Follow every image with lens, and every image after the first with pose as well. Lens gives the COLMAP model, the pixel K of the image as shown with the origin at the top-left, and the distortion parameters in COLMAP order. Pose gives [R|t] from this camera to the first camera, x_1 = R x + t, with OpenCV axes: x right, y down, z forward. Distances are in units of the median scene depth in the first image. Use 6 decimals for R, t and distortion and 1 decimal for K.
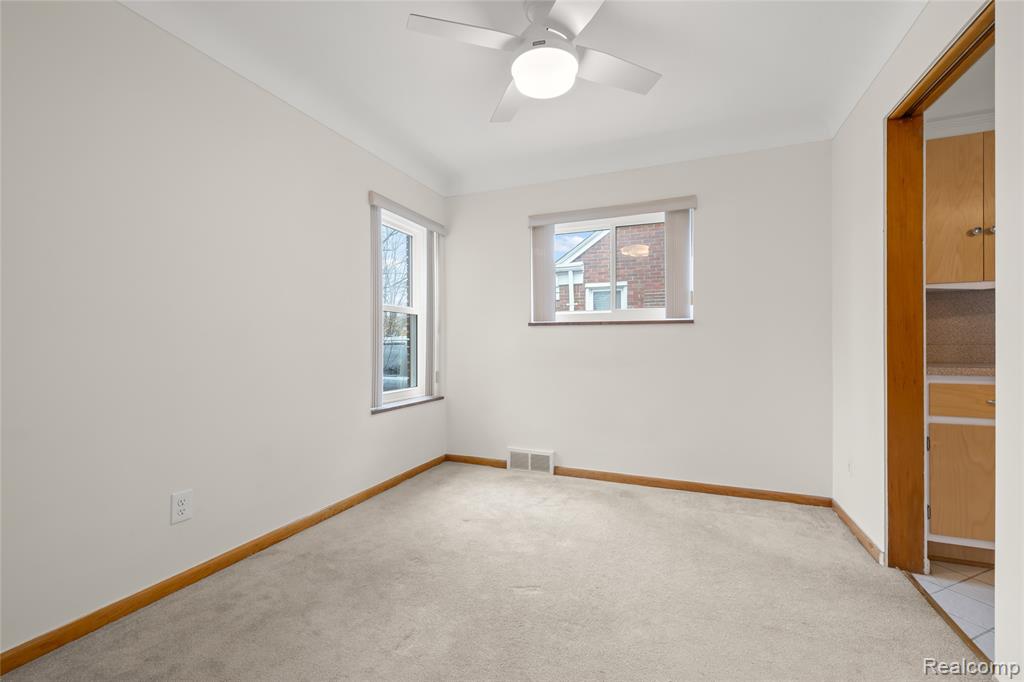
lens RADIAL K [[427.8, 0, 512.0], [0, 427.8, 341.0], [0, 0, 1]] dist [-0.001108, -0.000225]
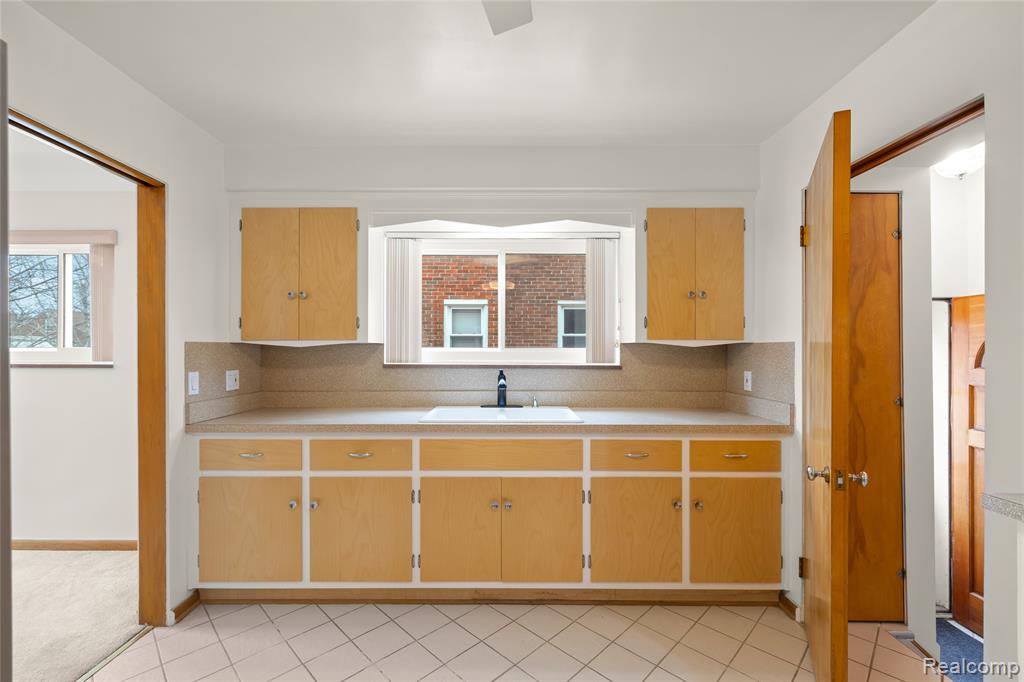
lens RADIAL K [[427.8, 0, 512.0], [0, 427.8, 341.0], [0, 0, 1]] dist [-0.001108, -0.000225]
pose [[0.924407, 0.006112, 0.381358, 1.183032], [-0.003109, 0.999959, -0.008490, -0.127770], [-0.381395, 0.006662, 0.924388, -0.256983]]
